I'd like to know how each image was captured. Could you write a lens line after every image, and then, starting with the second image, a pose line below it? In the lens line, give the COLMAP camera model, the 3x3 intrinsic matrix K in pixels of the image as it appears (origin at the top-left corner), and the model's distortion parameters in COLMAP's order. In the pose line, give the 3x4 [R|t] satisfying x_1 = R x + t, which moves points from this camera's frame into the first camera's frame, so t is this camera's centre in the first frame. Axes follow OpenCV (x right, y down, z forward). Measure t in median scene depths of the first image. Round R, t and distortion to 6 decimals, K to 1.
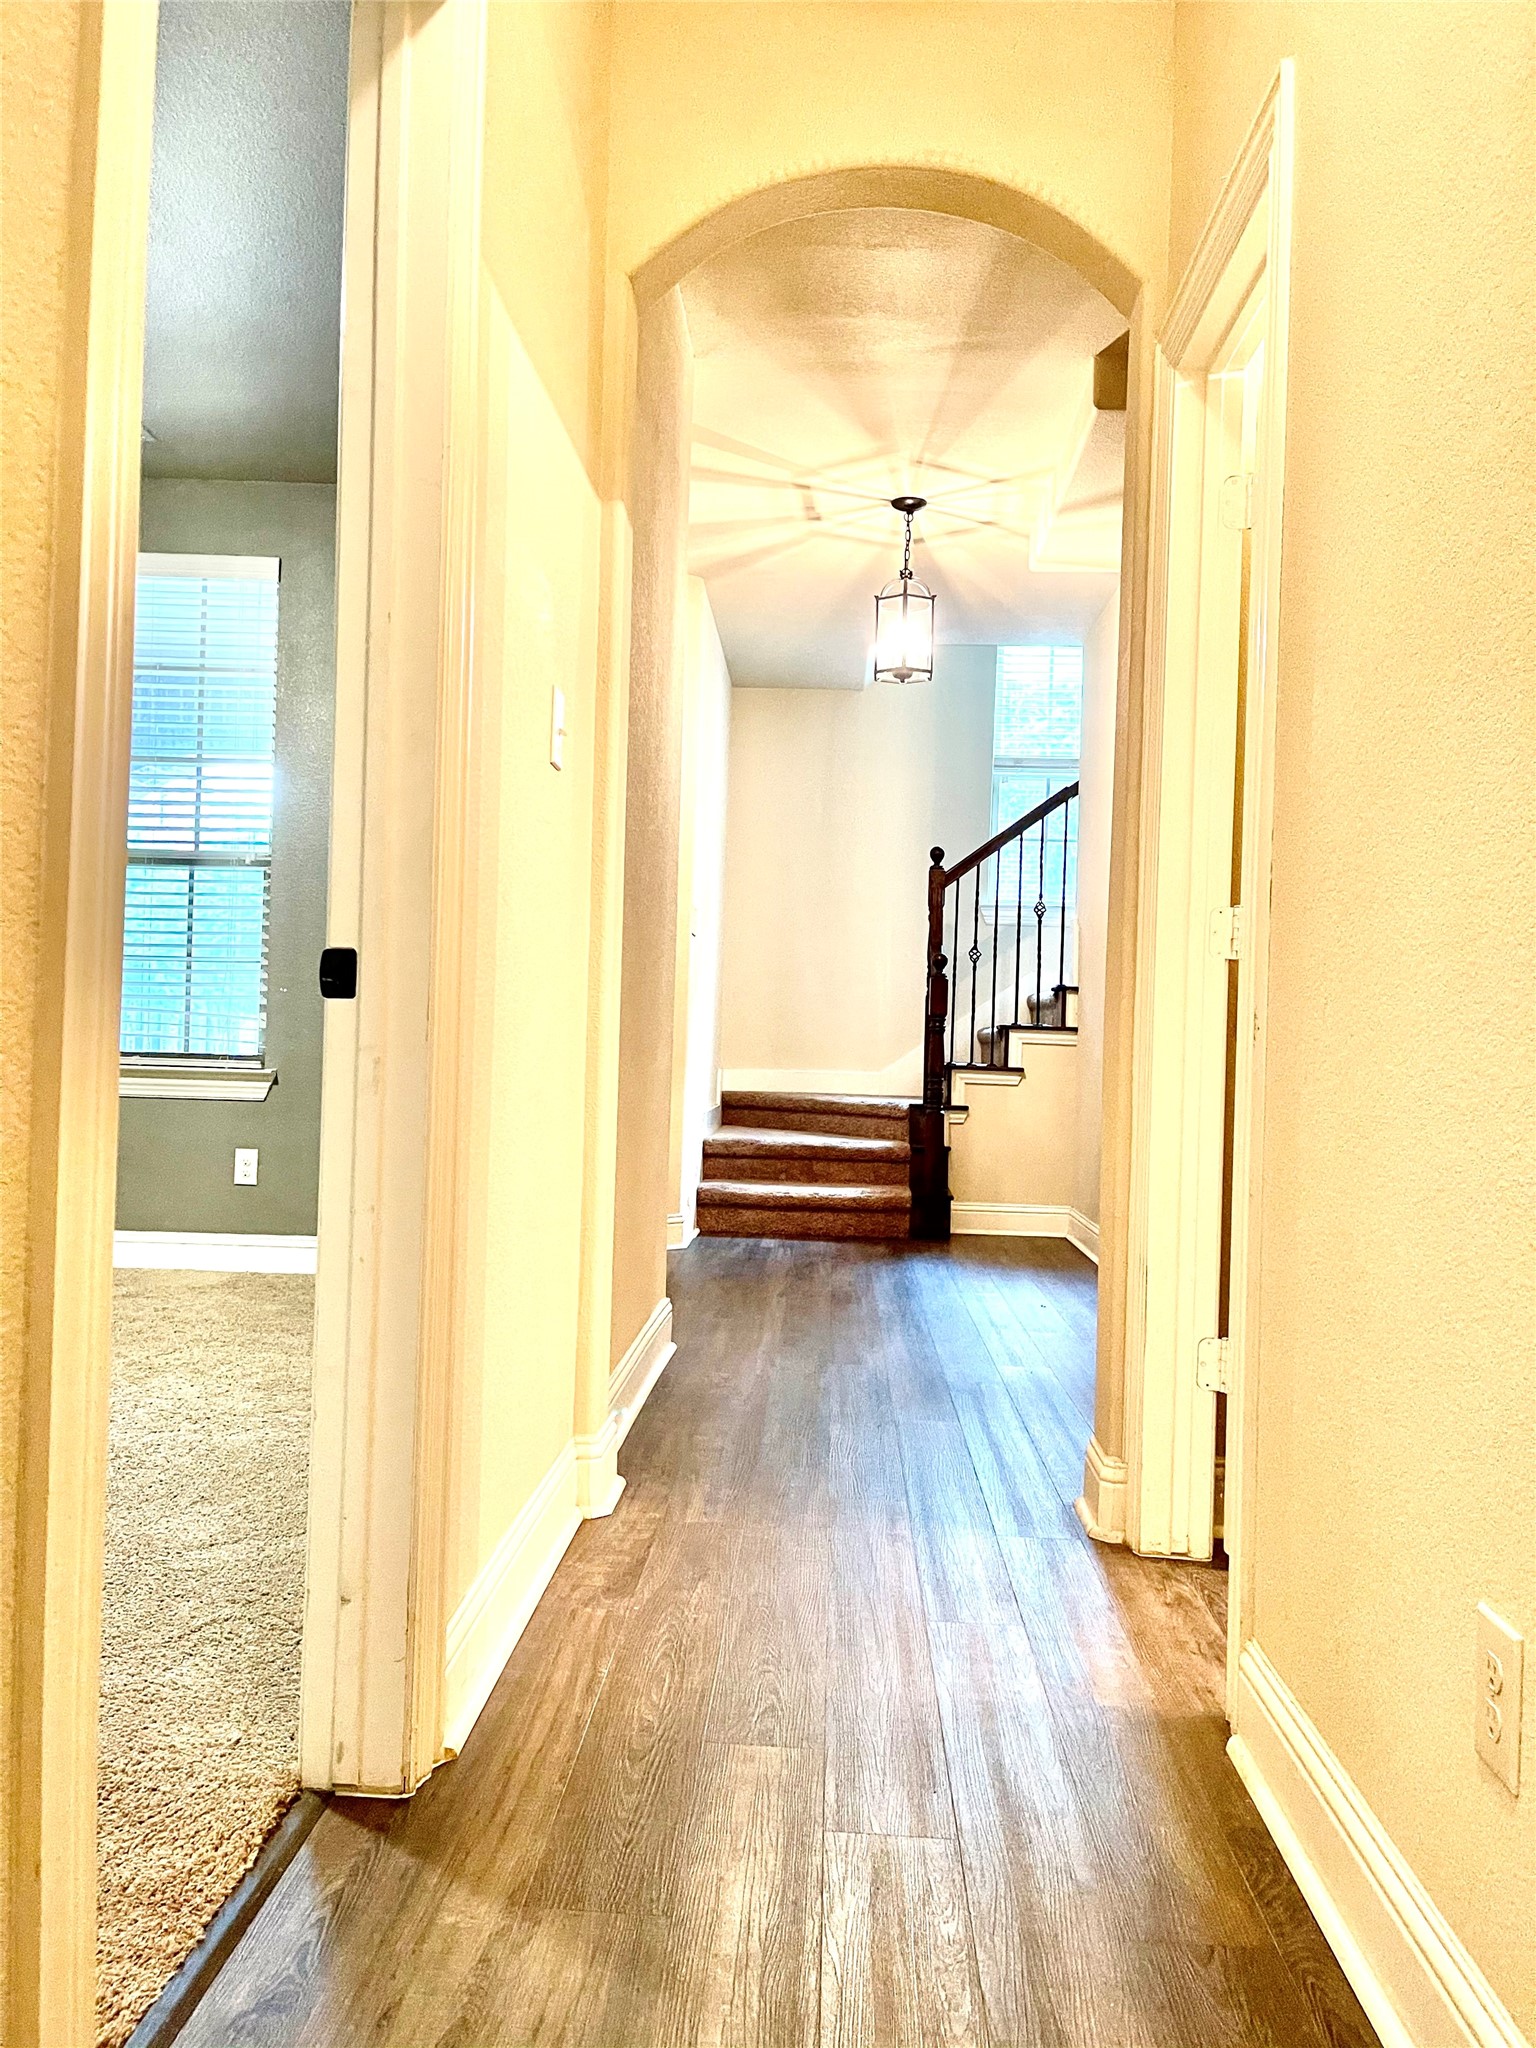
lens RADIAL K [[1533.2, 0, 764.5], [0, 1533.2, 1025.0], [0, 0, 1]] dist [0.035300, -0.045370]
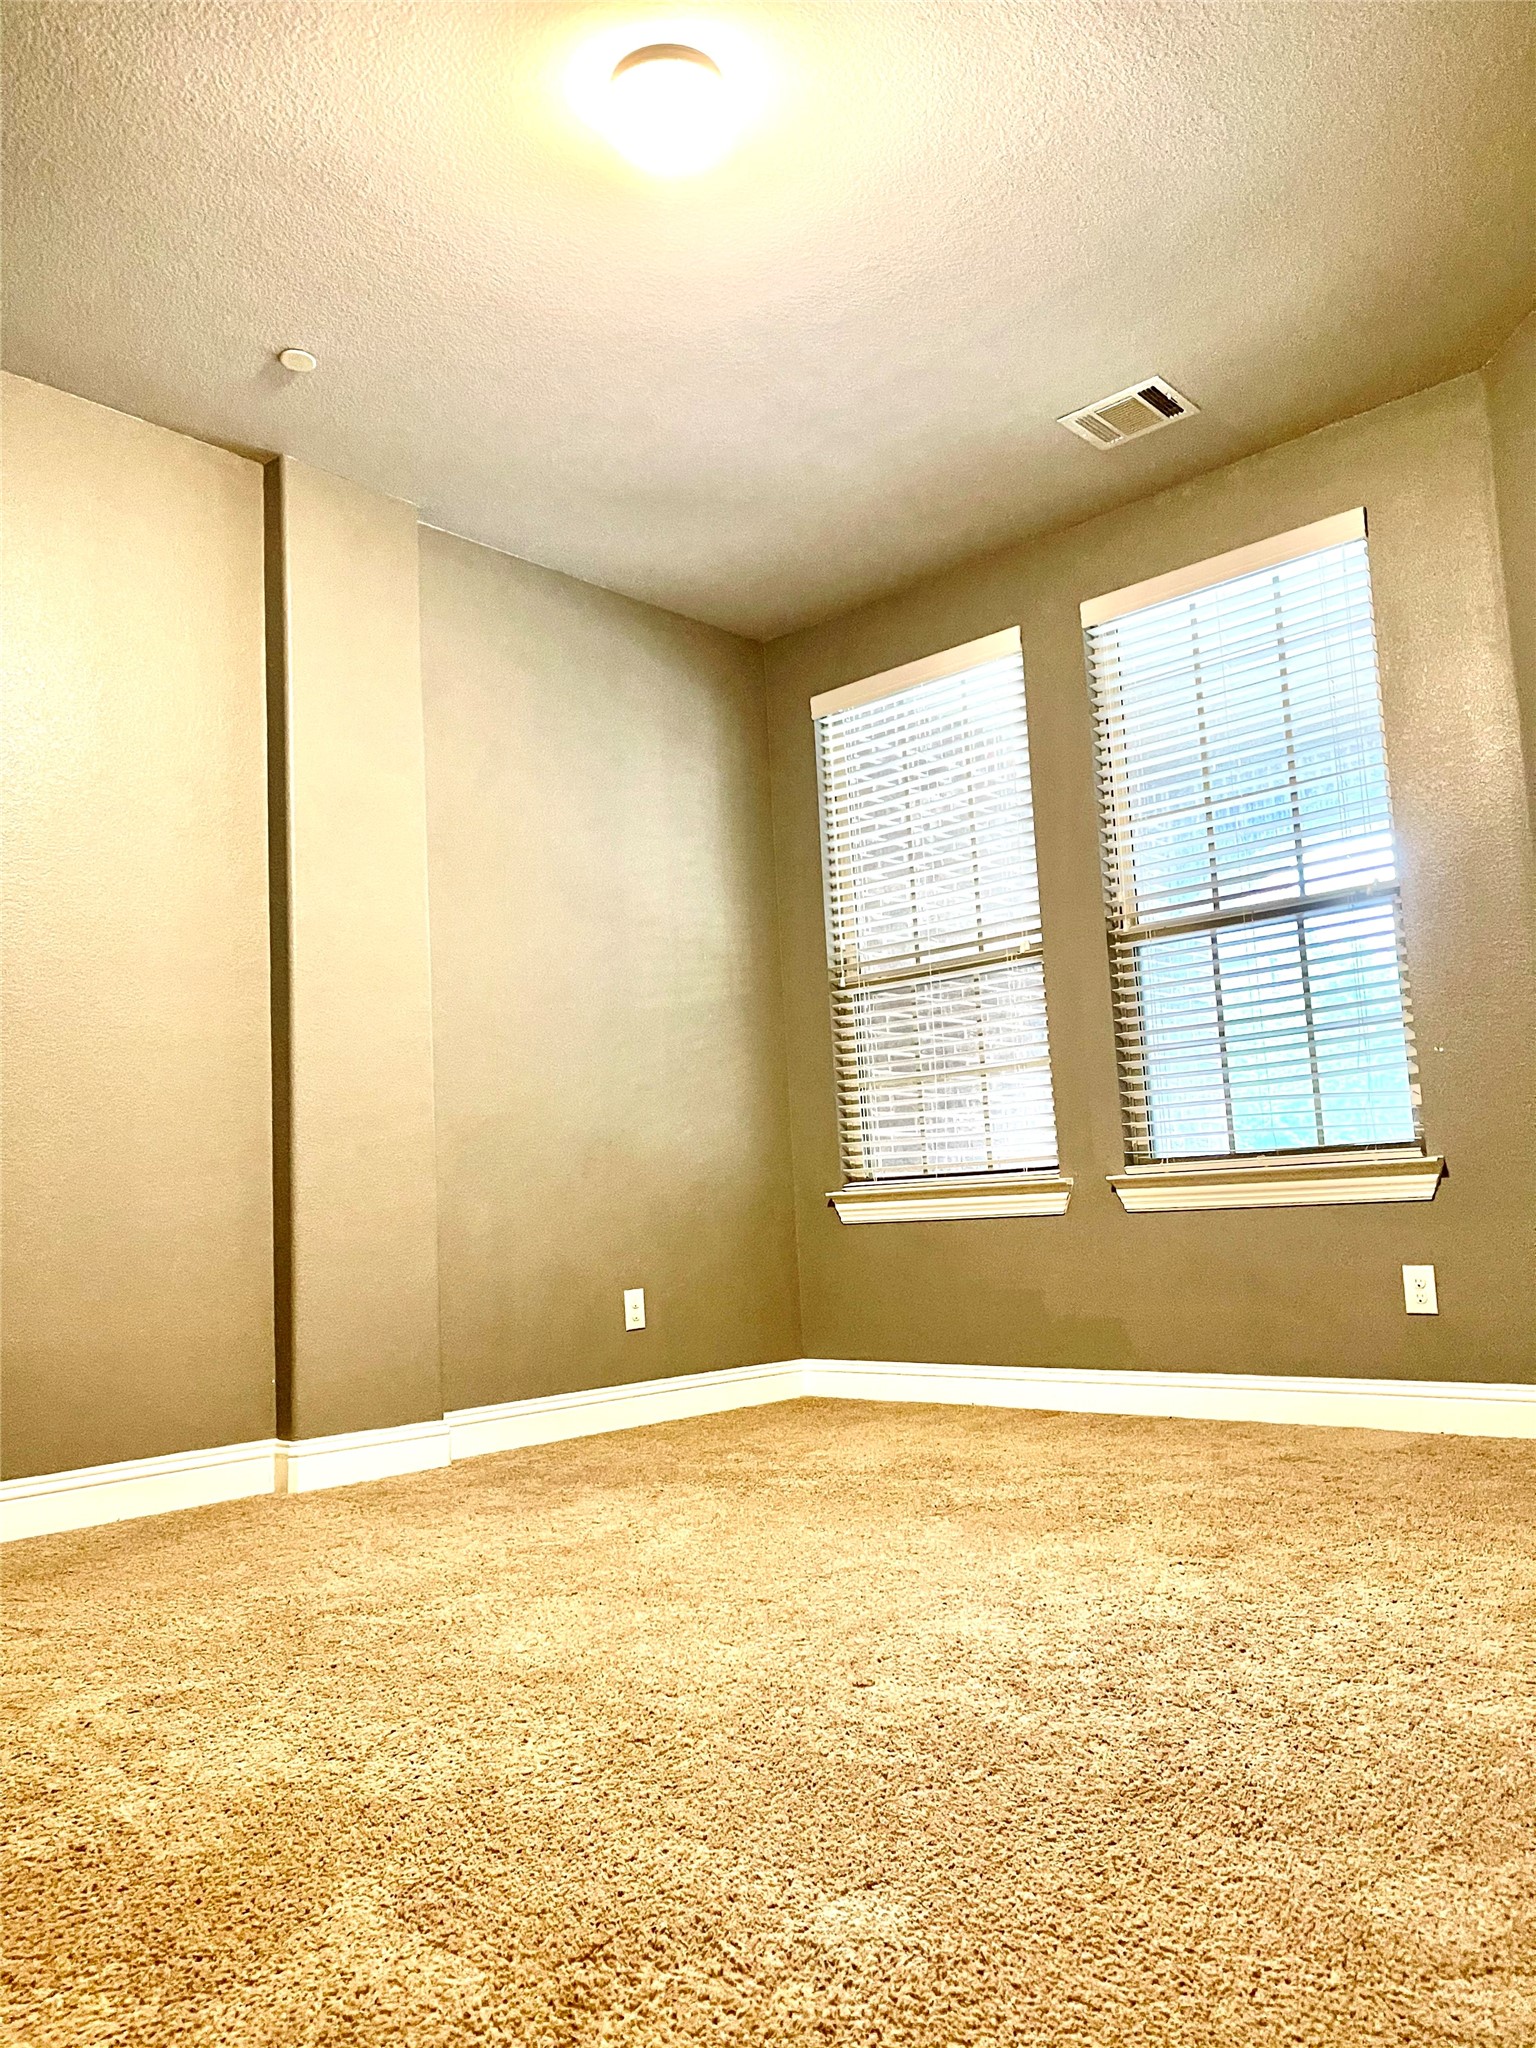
lens RADIAL K [[1533.2, 0, 774.0], [0, 1533.2, 1023.5], [0, 0, 1]] dist [0.035300, -0.045370]
pose [[0.762455, -0.145142, -0.630552, -0.065394], [0.076836, 0.987931, -0.134495, 0.031635], [0.642462, 0.054098, 0.764405, 0.167744]]
